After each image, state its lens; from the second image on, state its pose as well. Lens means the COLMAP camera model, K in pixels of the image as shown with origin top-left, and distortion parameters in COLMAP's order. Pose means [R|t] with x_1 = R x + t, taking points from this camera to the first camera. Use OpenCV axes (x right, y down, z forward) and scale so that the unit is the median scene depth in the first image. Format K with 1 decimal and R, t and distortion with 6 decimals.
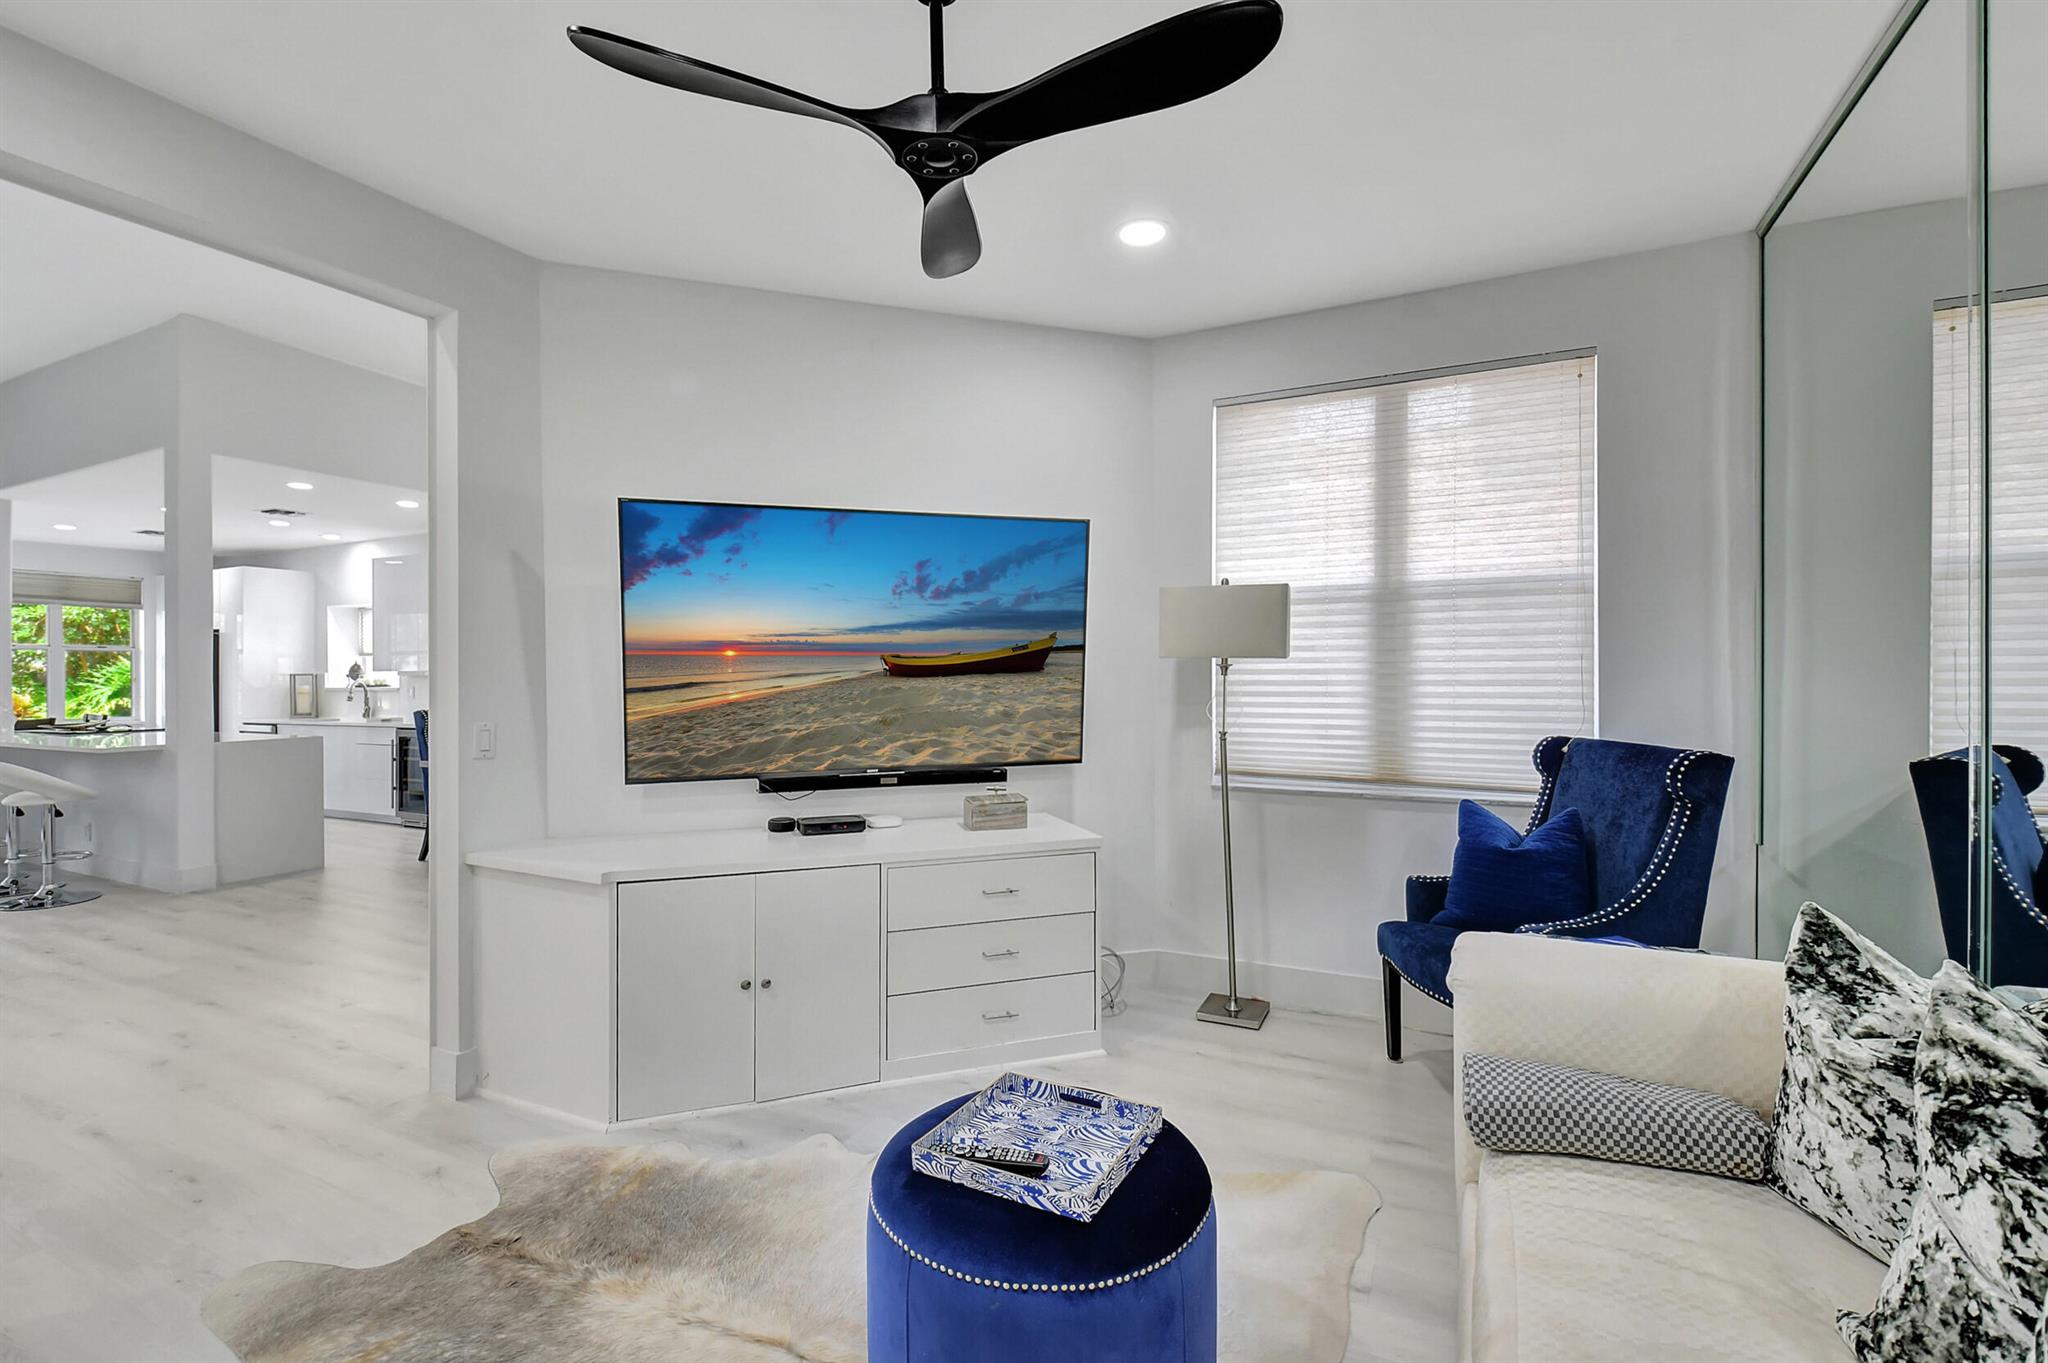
lens RADIAL K [[913.0, 0, 1027.4], [0, 913.0, 686.0], [0, 0, 1]] dist [-0.006652, -0.006394]
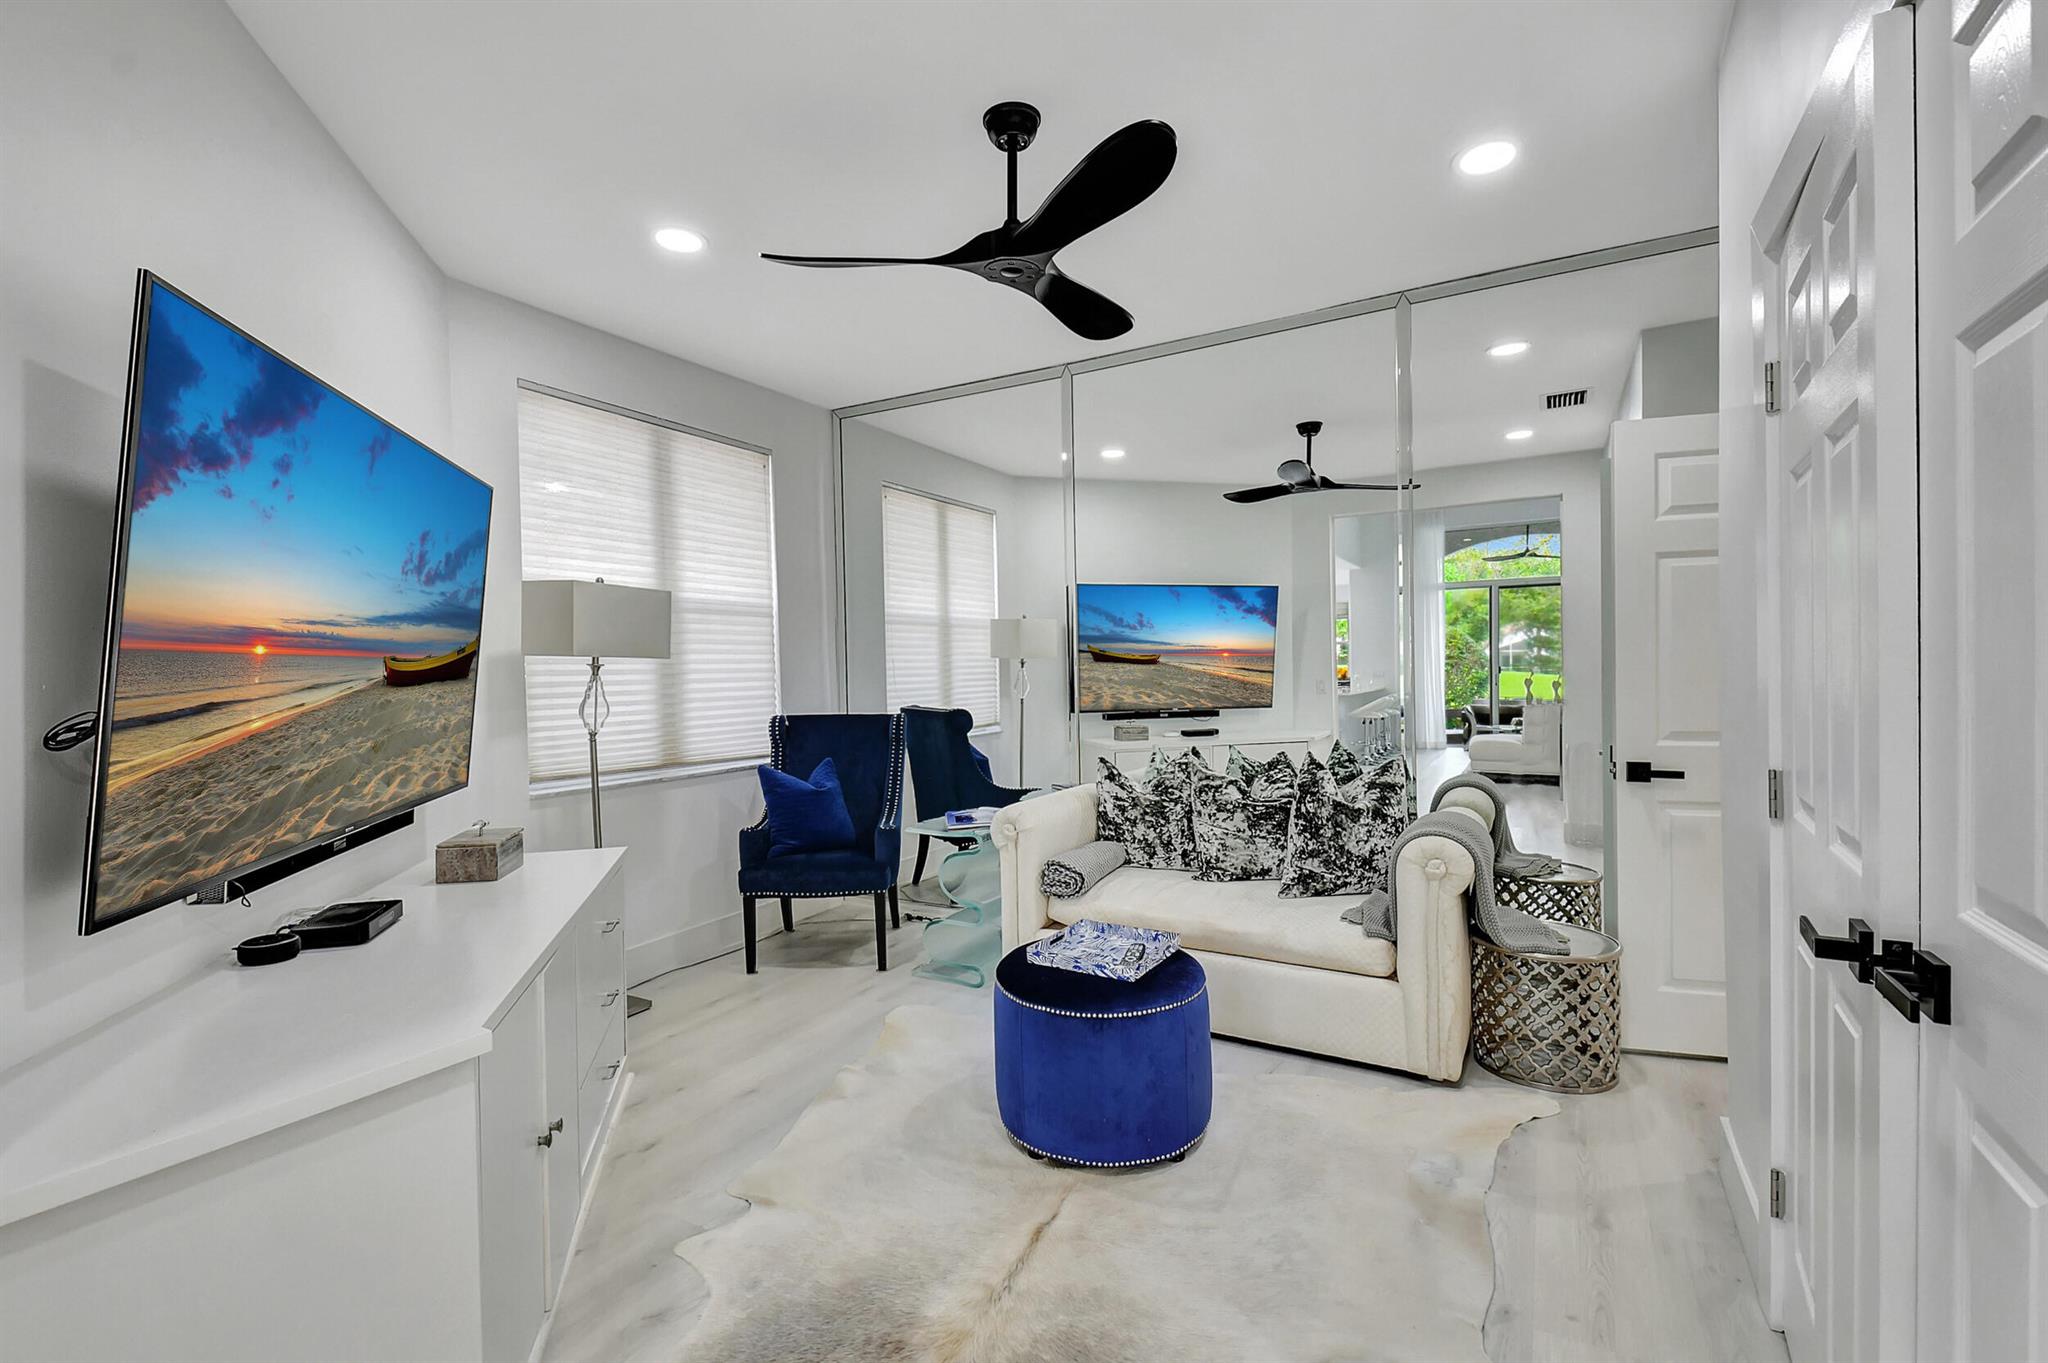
lens RADIAL K [[913.0, 0, 1017.0], [0, 913.0, 669.7], [0, 0, 1]] dist [-0.006652, -0.006394]
pose [[0.065065, -0.006913, 0.997857, -0.389352], [0.016123, 0.999853, 0.005876, -0.009578], [-0.997751, 0.015706, 0.065167, 0.244208]]
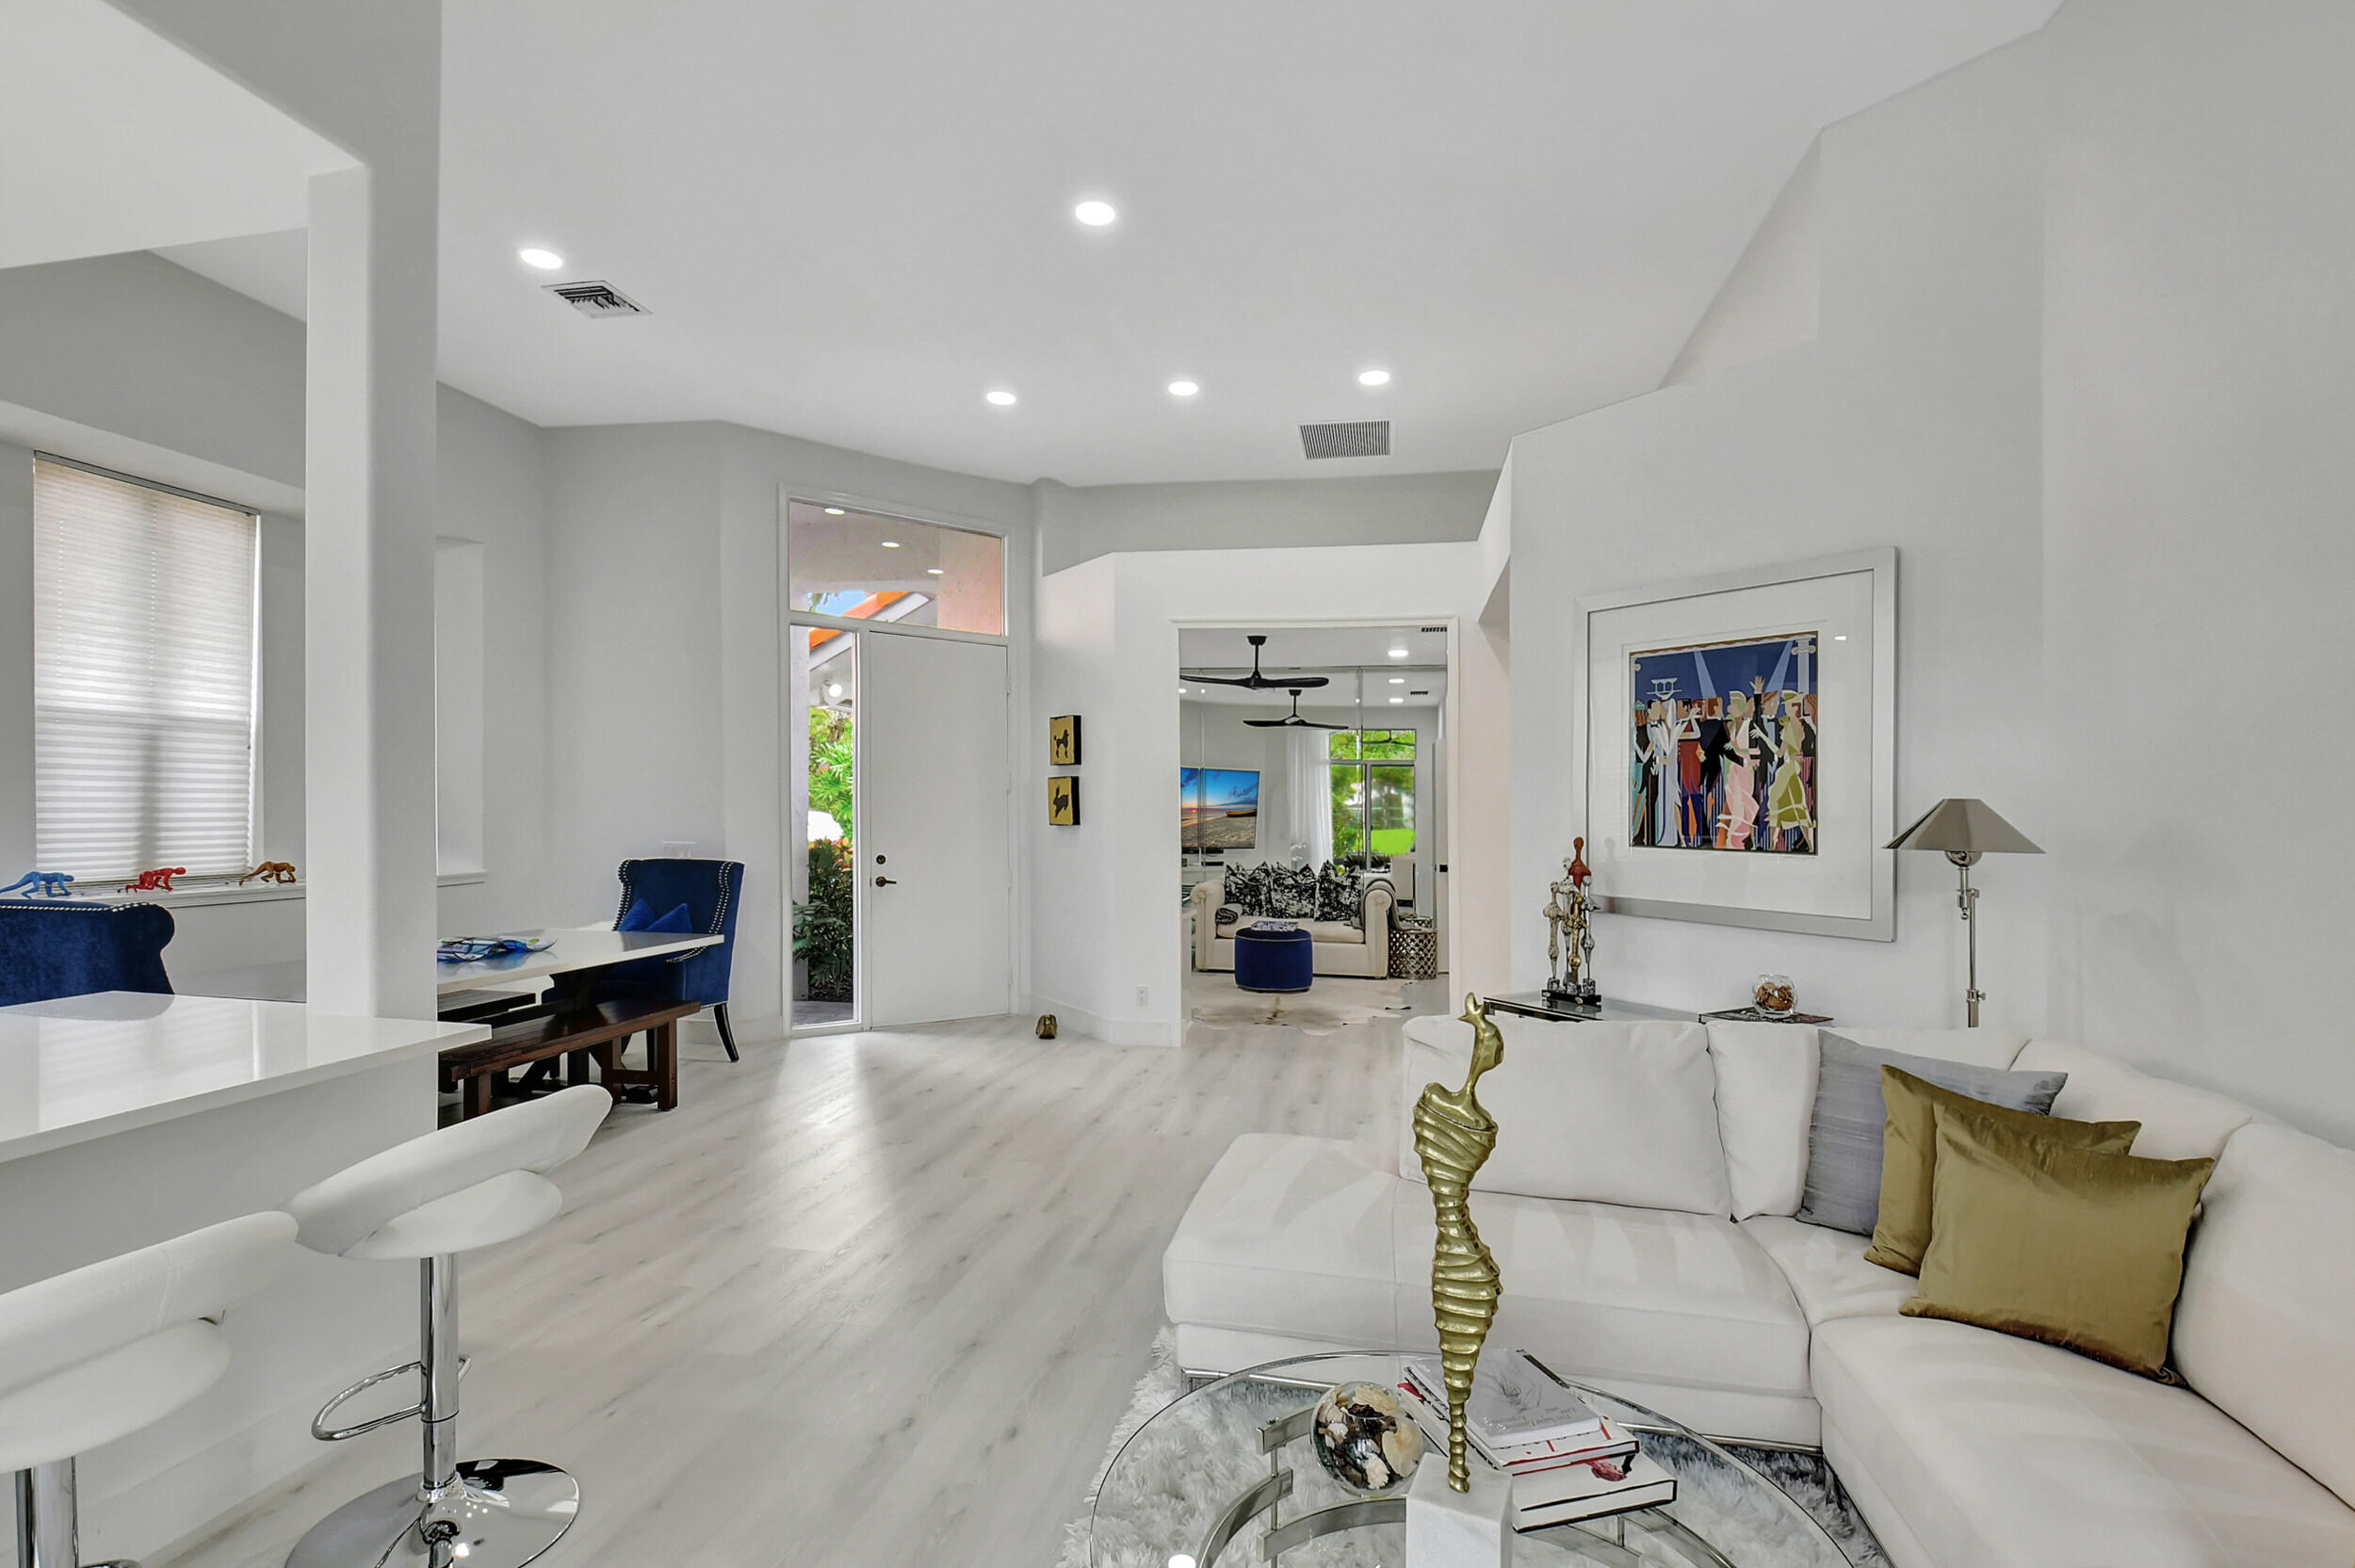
lens RADIAL K [[1049.7, 0, 1157.5], [0, 1049.7, 842.6], [0, 0, 1]] dist [-0.006652, -0.006394]
pose [[-0.236446, -0.025195, 0.971318, -1.306830], [-0.007464, 0.999681, 0.024114, -0.016278], [-0.971616, -0.001549, -0.236559, 0.735628]]
